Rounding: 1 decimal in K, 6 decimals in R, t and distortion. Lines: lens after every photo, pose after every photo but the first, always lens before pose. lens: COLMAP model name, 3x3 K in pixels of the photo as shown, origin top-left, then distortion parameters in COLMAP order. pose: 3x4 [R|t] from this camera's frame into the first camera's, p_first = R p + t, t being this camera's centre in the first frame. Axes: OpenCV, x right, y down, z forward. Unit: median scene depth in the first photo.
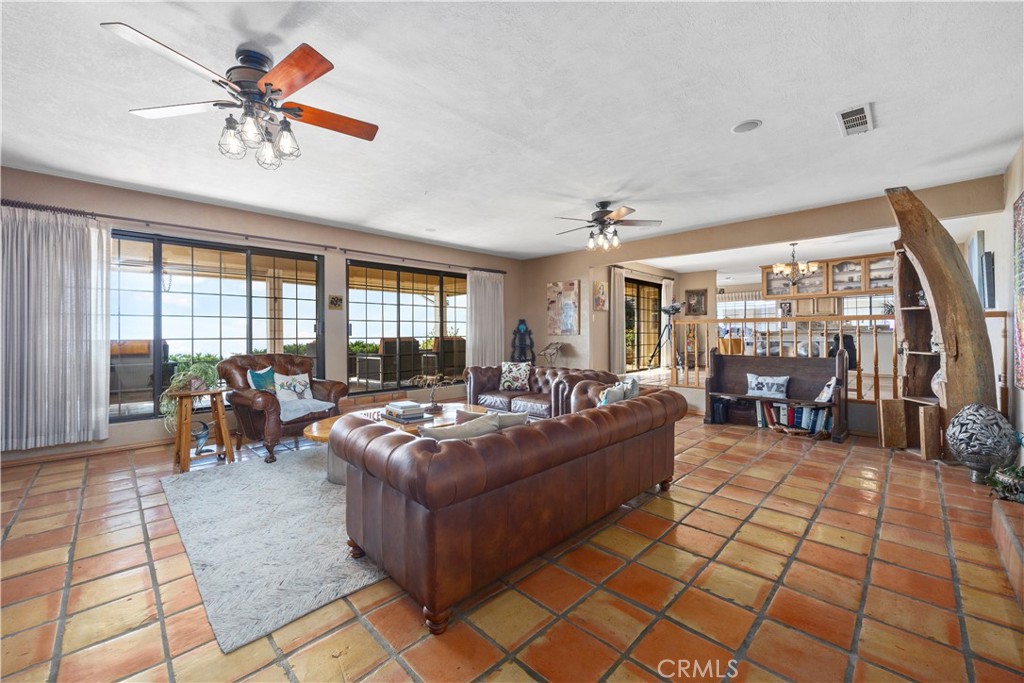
lens RADIAL K [[401.4, 0, 520.7], [0, 401.4, 330.7], [0, 0, 1]] dist [-0.004272, -0.000603]
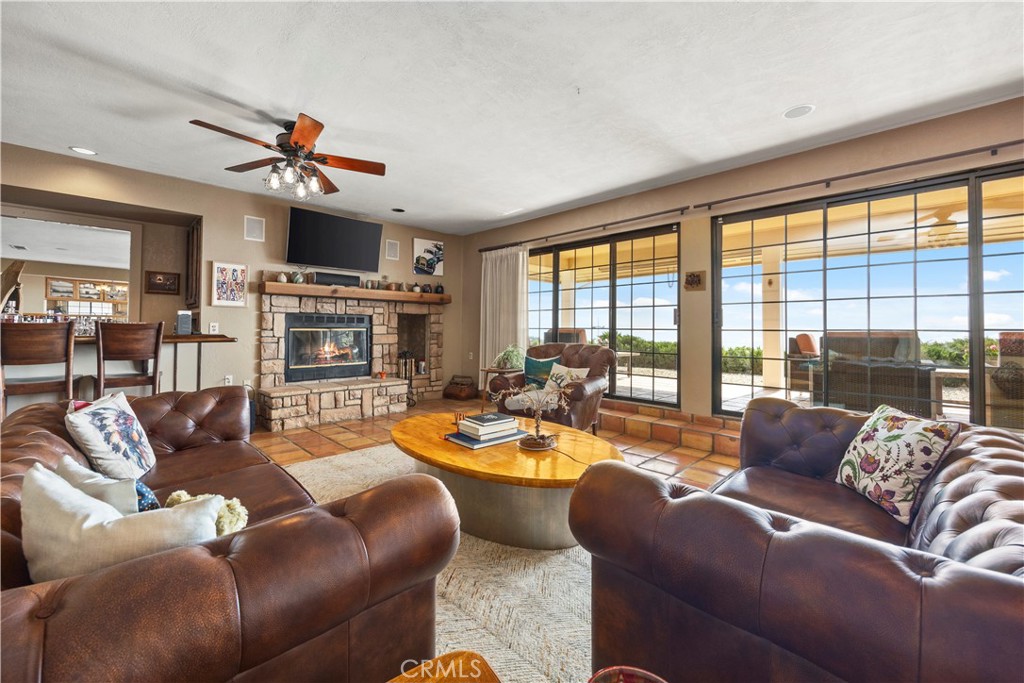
lens RADIAL K [[401.4, 0, 503.5], [0, 401.4, 318.5], [0, 0, 1]] dist [-0.004272, -0.000603]
pose [[-0.011081, -0.019817, -0.999742, 0.236336], [0.002371, 0.999800, -0.019844, 0.010752], [0.999936, -0.002590, -0.011032, 0.562345]]
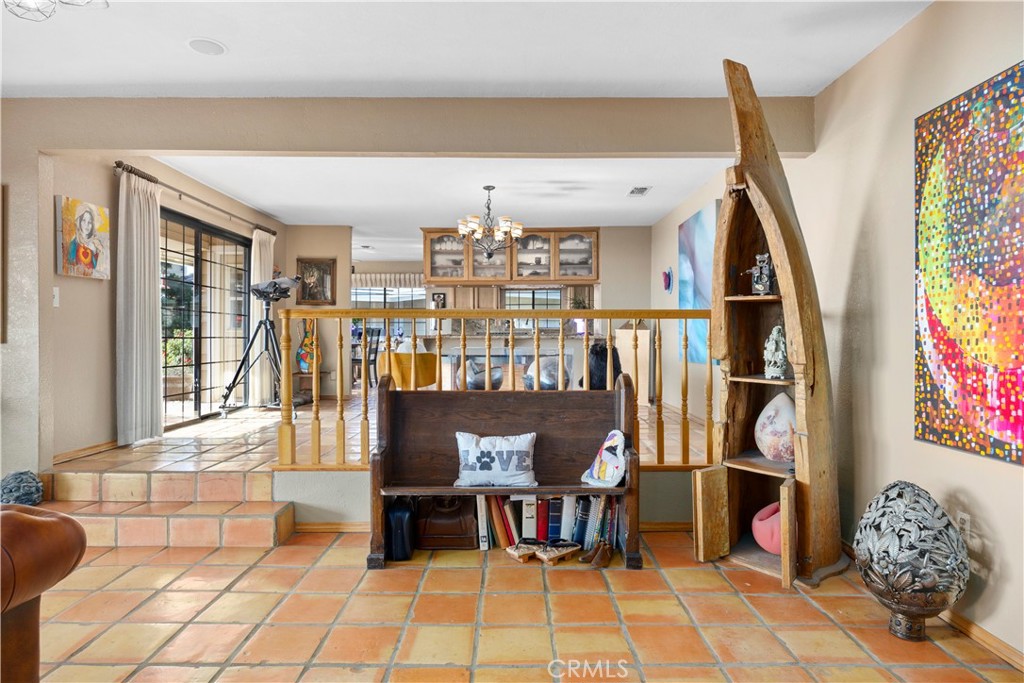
lens RADIAL K [[550.8, 0, 510.9], [0, 550.8, 339.8], [0, 0, 1]] dist [0.003917, -0.001426]
pose [[0.706401, -0.001444, 0.707810, 0.137363], [-0.008841, 0.999902, 0.010863, -0.002970], [-0.707756, -0.013931, 0.706319, 0.416187]]
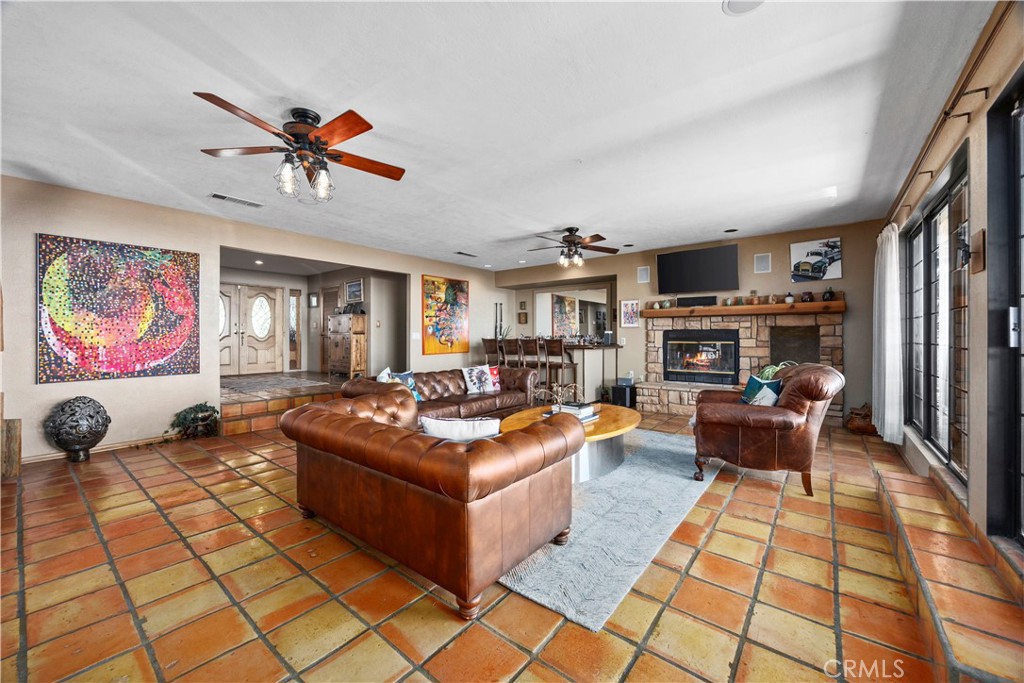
lens RADIAL K [[401.4, 0, 529.4], [0, 401.4, 334.9], [0, 0, 1]] dist [-0.004272, -0.000603]
pose [[-0.989253, 0.004549, -0.146145, -0.006046], [0.006086, 0.999931, -0.010070, 0.005157], [0.146089, -0.010851, -0.989212, 1.106155]]
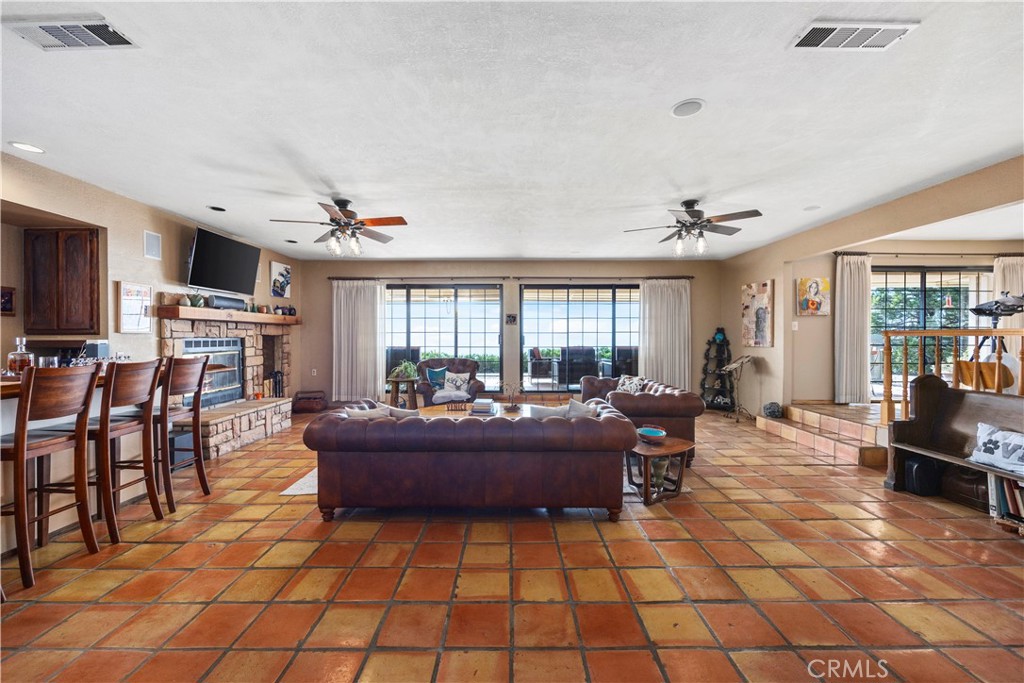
lens RADIAL K [[401.4, 0, 512.0], [0, 401.4, 337.3], [0, 0, 1]] dist [-0.004272, -0.000603]
pose [[0.711108, 0.005903, -0.703058, 0.386501], [0.001712, 0.999947, 0.010128, -0.022014], [0.703081, -0.008406, 0.711060, 0.071083]]
